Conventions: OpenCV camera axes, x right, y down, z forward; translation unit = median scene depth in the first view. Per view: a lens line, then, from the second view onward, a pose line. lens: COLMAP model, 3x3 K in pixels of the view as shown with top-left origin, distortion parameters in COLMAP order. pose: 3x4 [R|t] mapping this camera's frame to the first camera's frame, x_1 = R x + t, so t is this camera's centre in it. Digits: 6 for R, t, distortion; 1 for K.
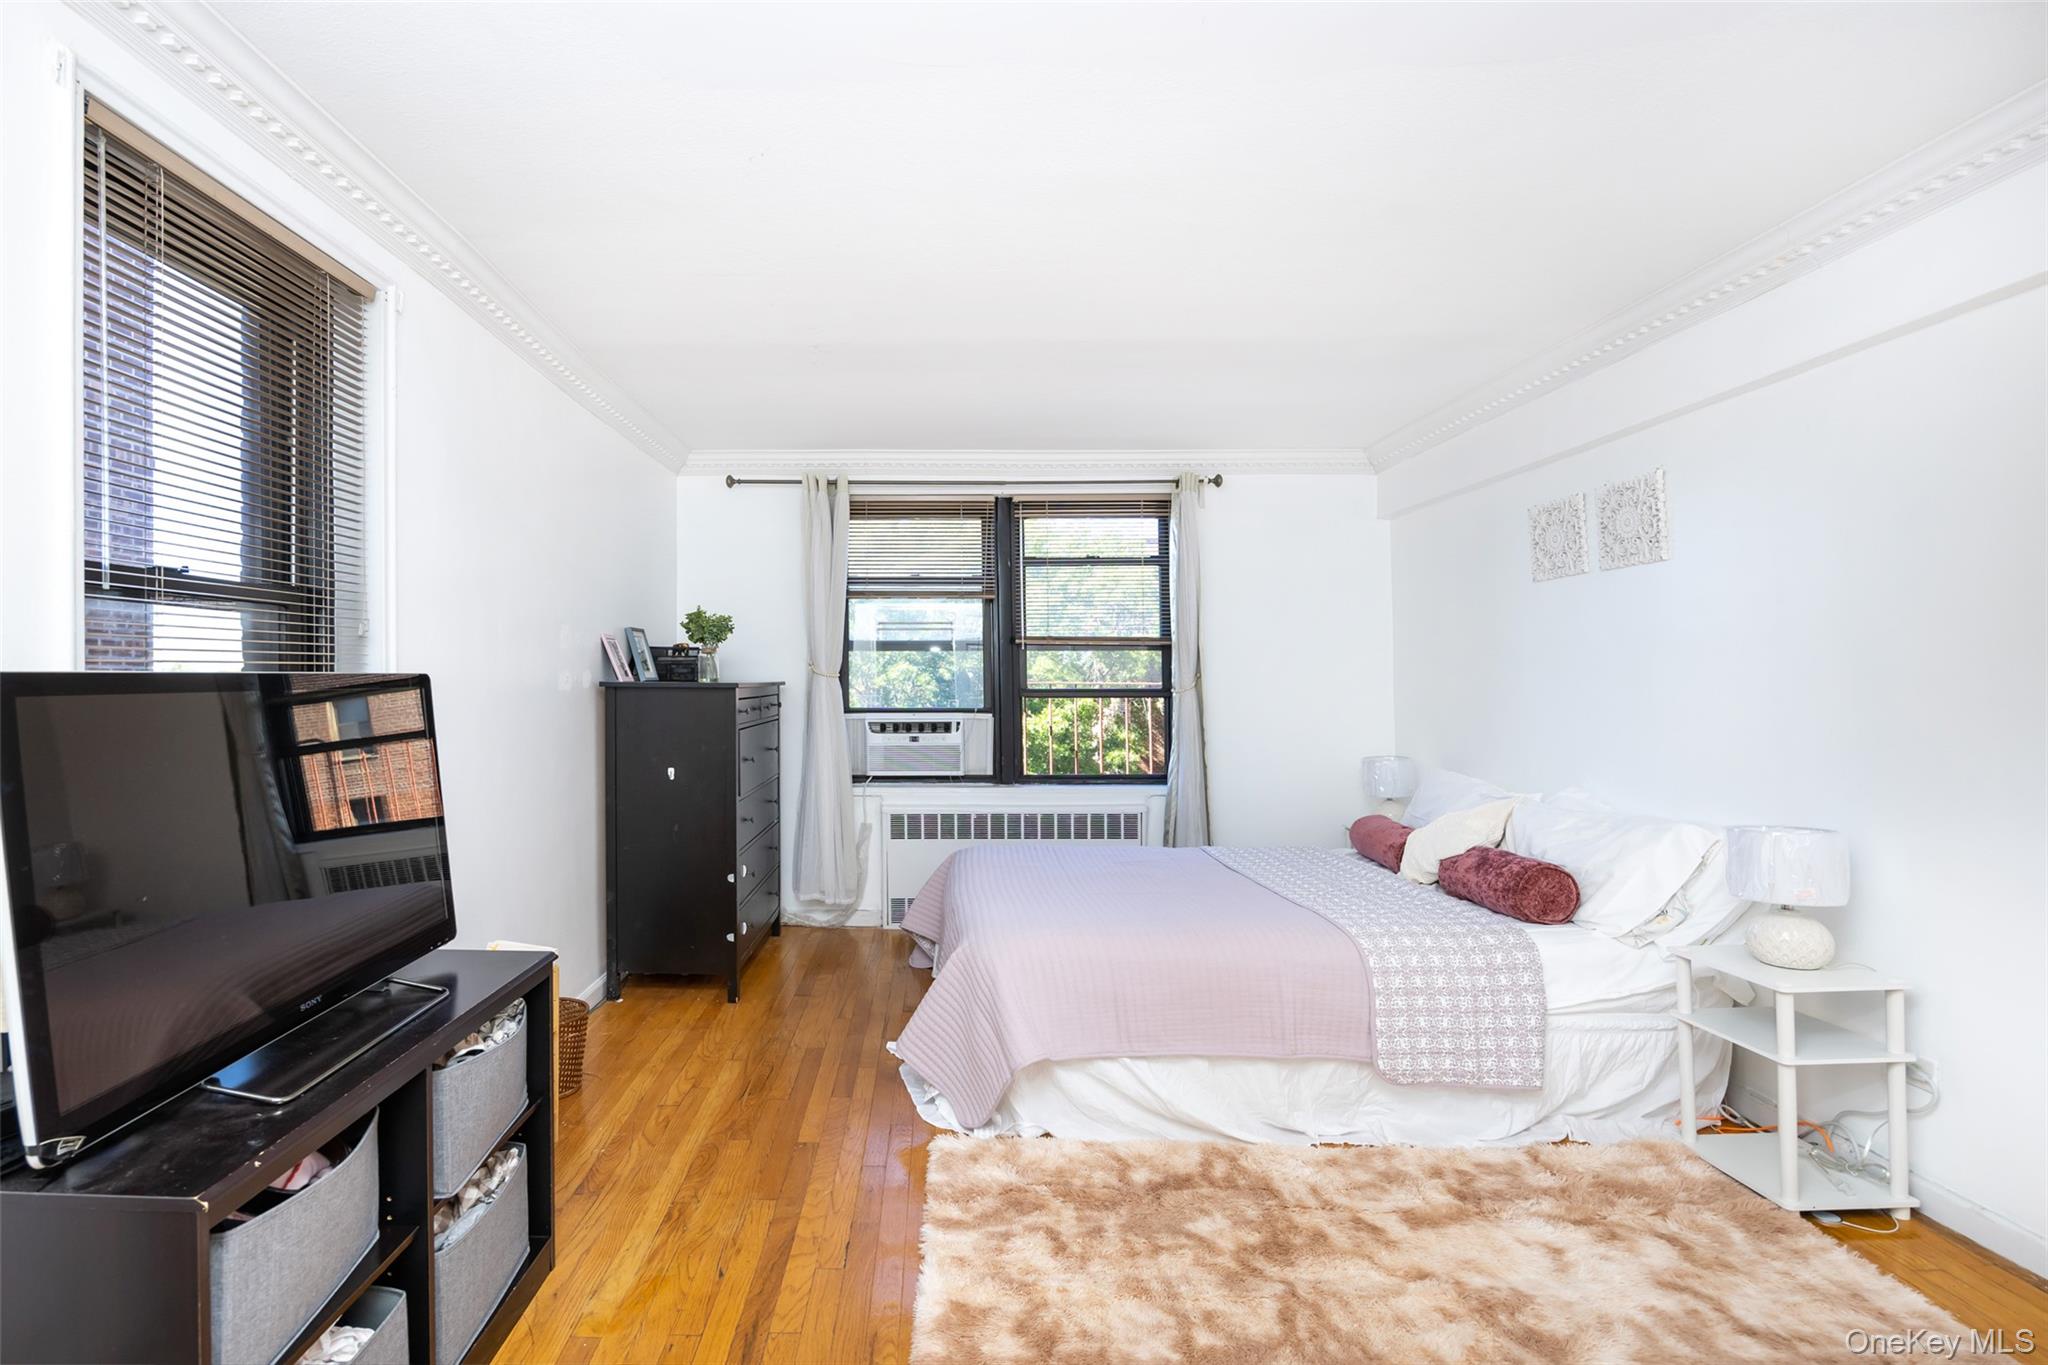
lens RADIAL K [[886.2, 0, 828.5], [0, 886.2, 663.0], [0, 0, 1]] dist [-0.002346, -0.000656]
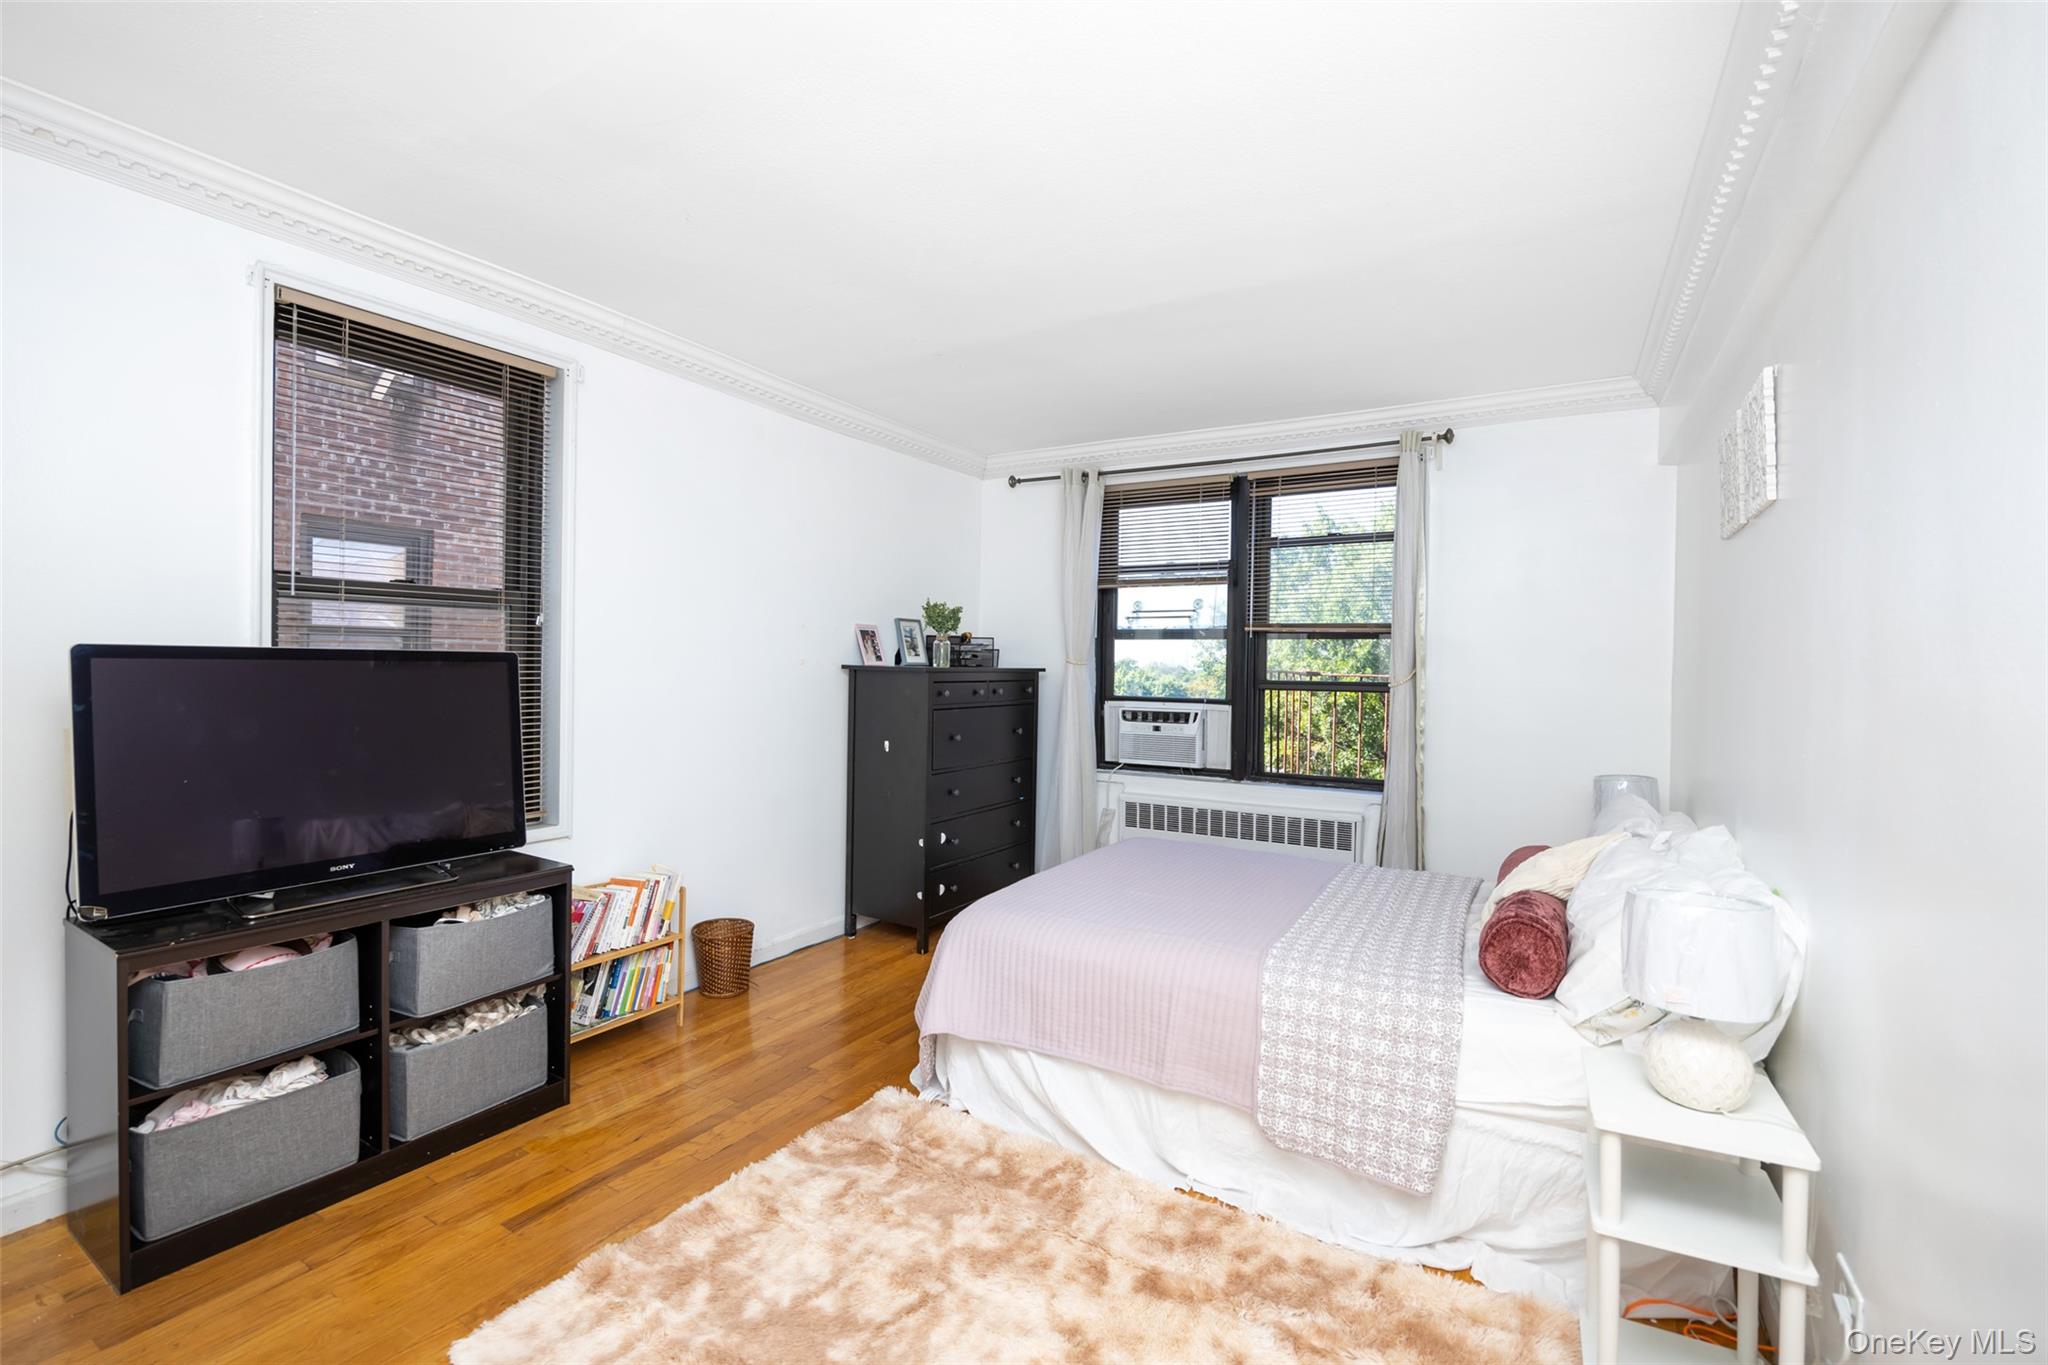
lens RADIAL K [[872.0, 0, 1086.1], [0, 872.0, 666.9], [0, 0, 1]] dist [-0.002109, -0.000036]
pose [[0.892491, 0.015608, -0.450795, 0.532506], [-0.009713, 0.999834, 0.015388, 0.003390], [0.450960, -0.009355, 0.892495, 0.111151]]
